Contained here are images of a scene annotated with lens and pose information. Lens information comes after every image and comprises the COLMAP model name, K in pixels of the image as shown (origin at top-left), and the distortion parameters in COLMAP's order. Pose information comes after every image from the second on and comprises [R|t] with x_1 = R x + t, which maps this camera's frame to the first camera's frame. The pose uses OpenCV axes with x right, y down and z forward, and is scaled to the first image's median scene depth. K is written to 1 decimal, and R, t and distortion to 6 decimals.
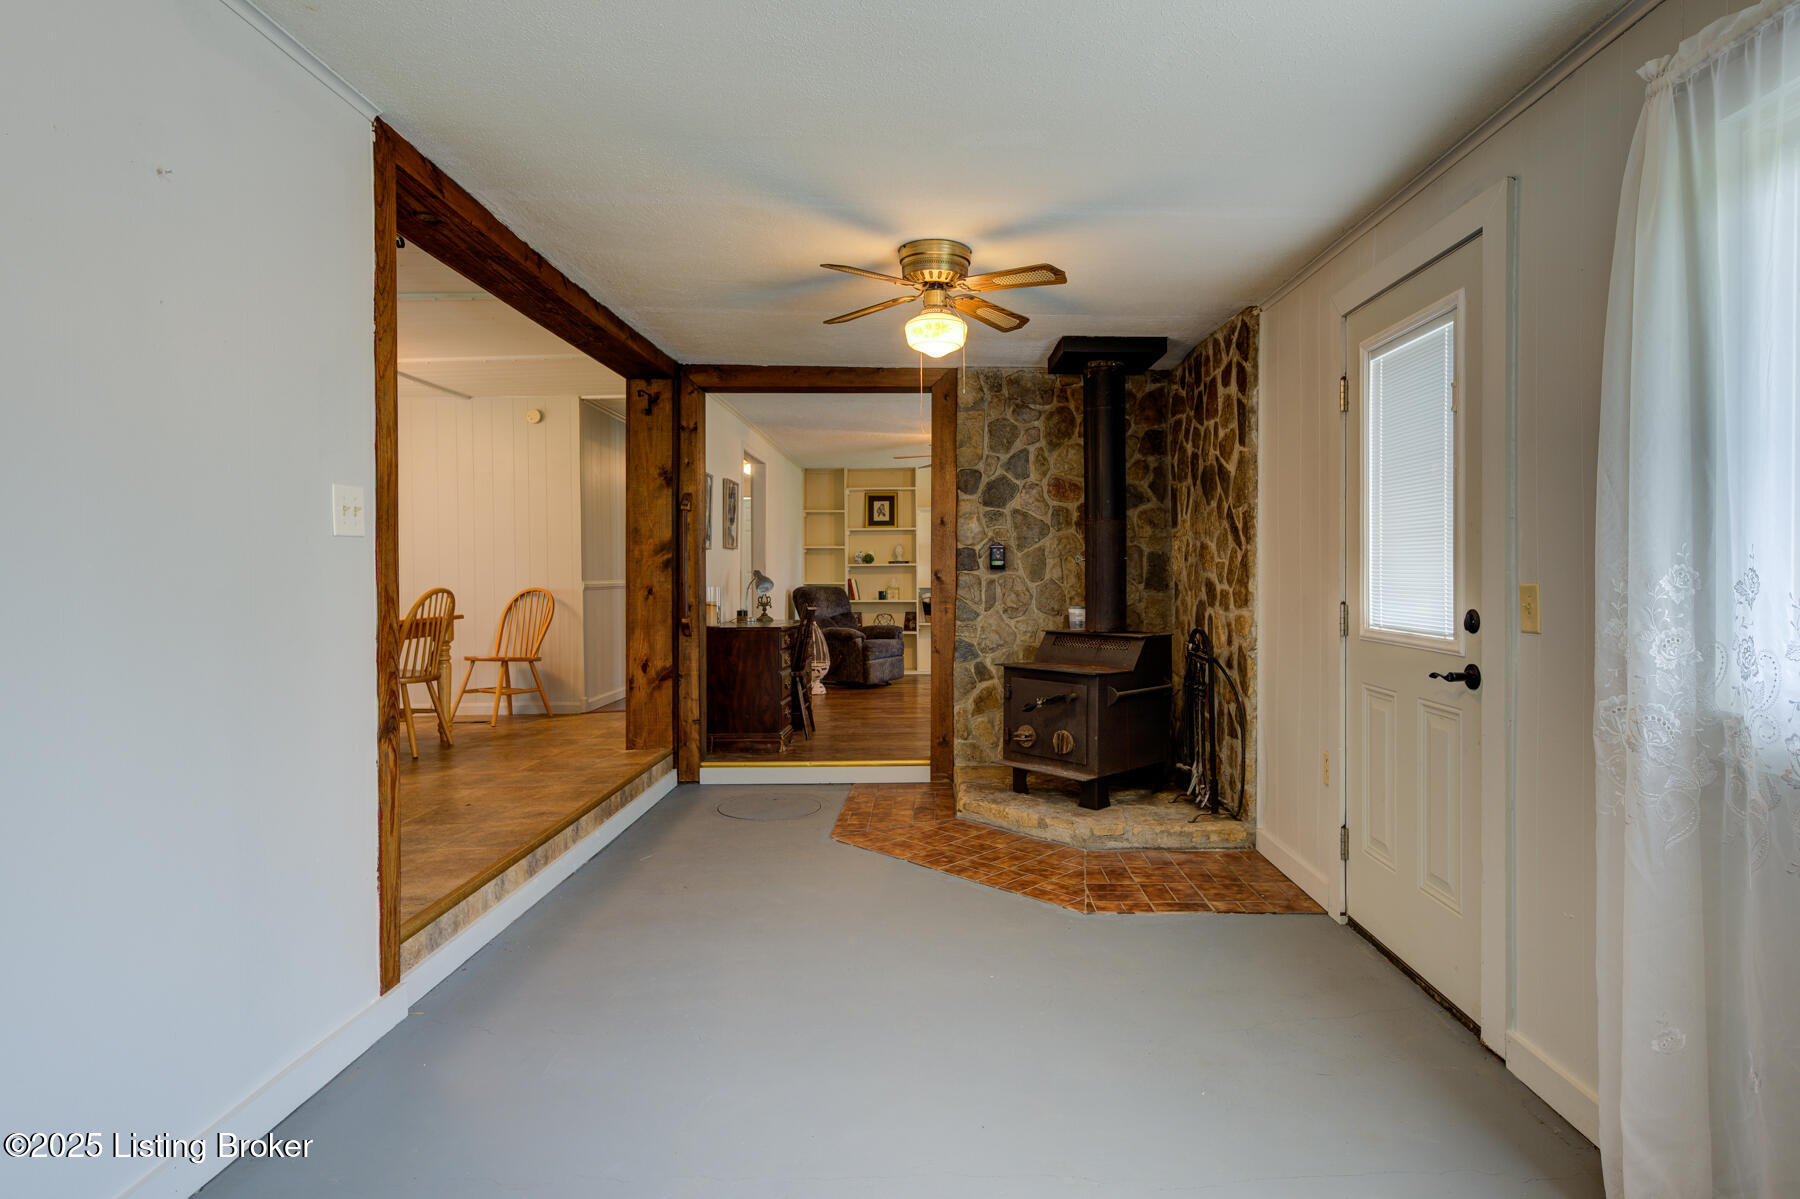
lens RADIAL K [[940.2, 0, 961.6], [0, 940.2, 577.6], [0, 0, 1]] dist [0.000623, 0.000021]
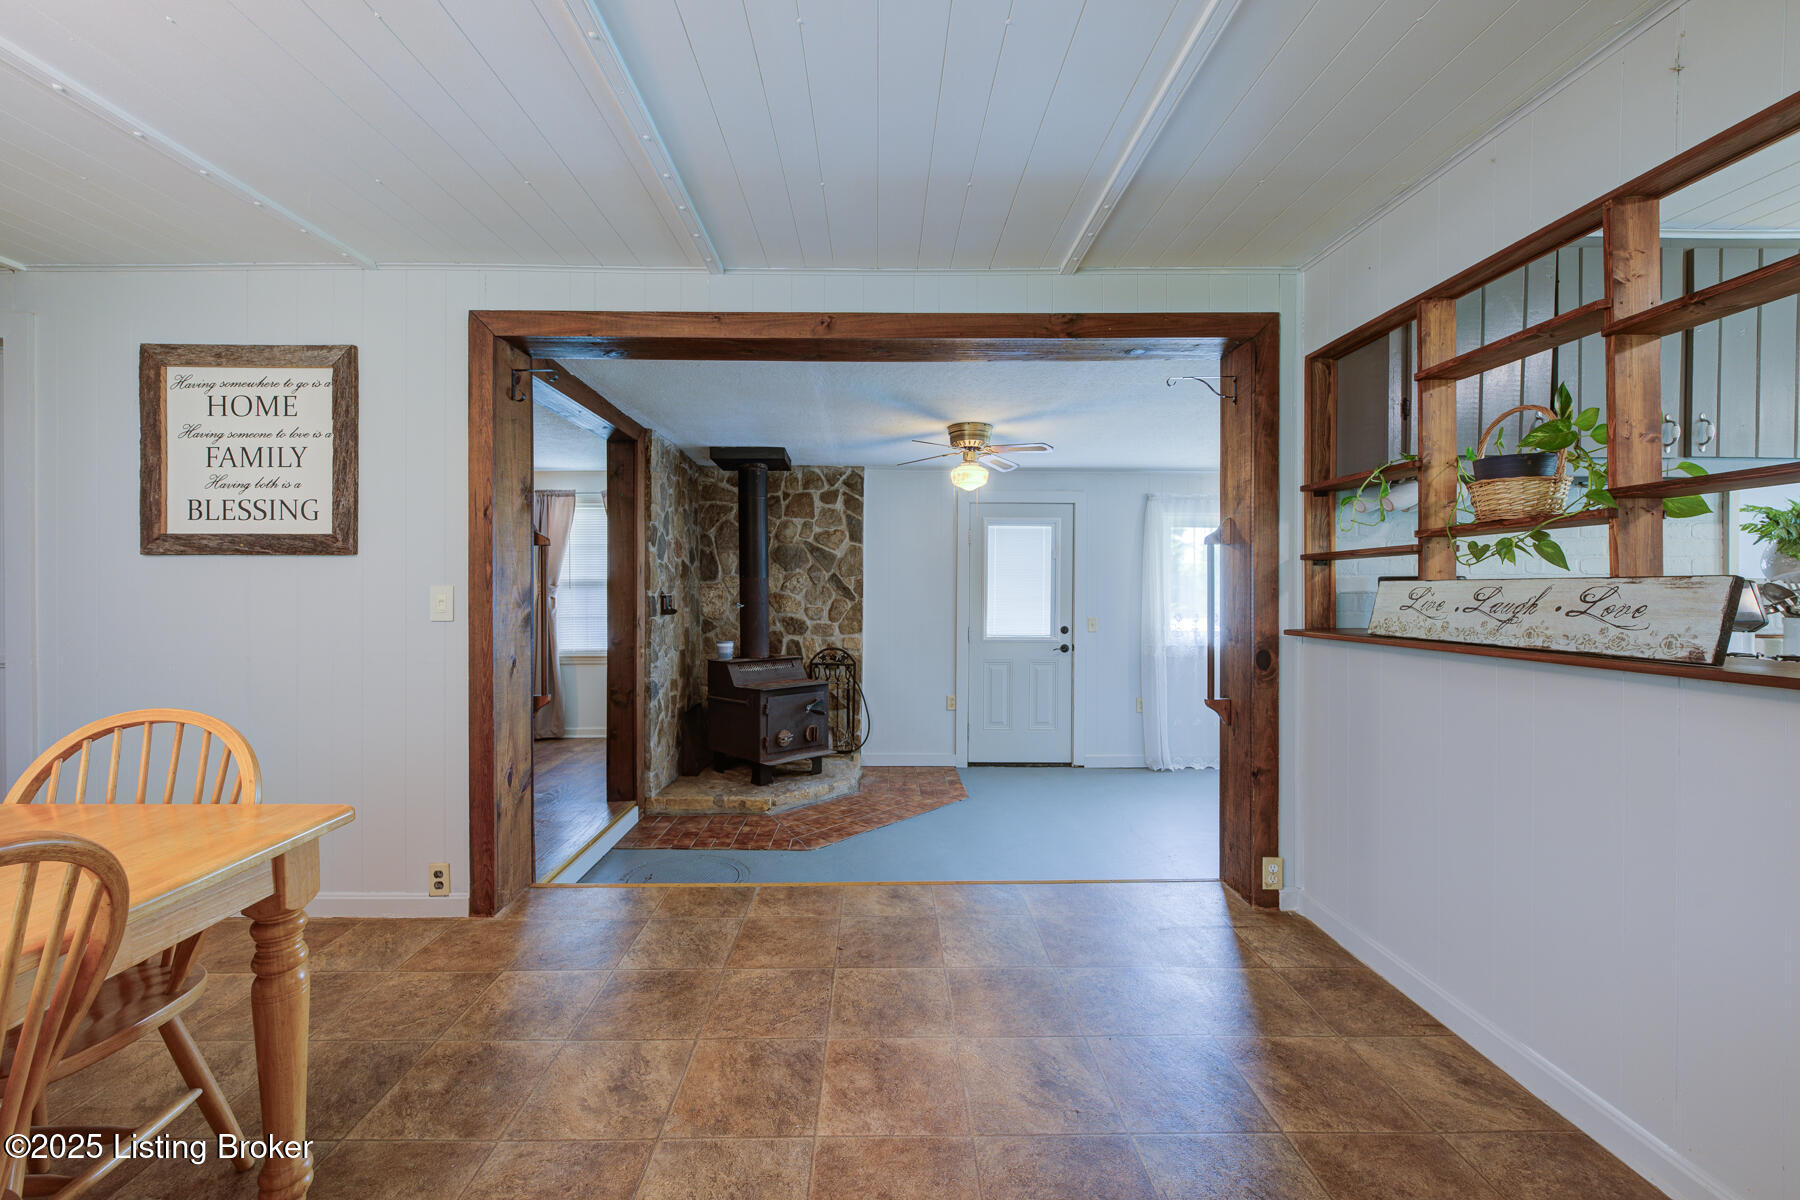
lens RADIAL K [[724.3, 0, 890.4], [0, 724.3, 594.6], [0, 0, 1]] dist [-0.001961, -0.000173]
pose [[0.011228, -0.002547, 0.999934, -0.833503], [0.001339, 0.999996, 0.002532, -0.034891], [-0.999936, 0.001311, 0.011232, 0.714764]]
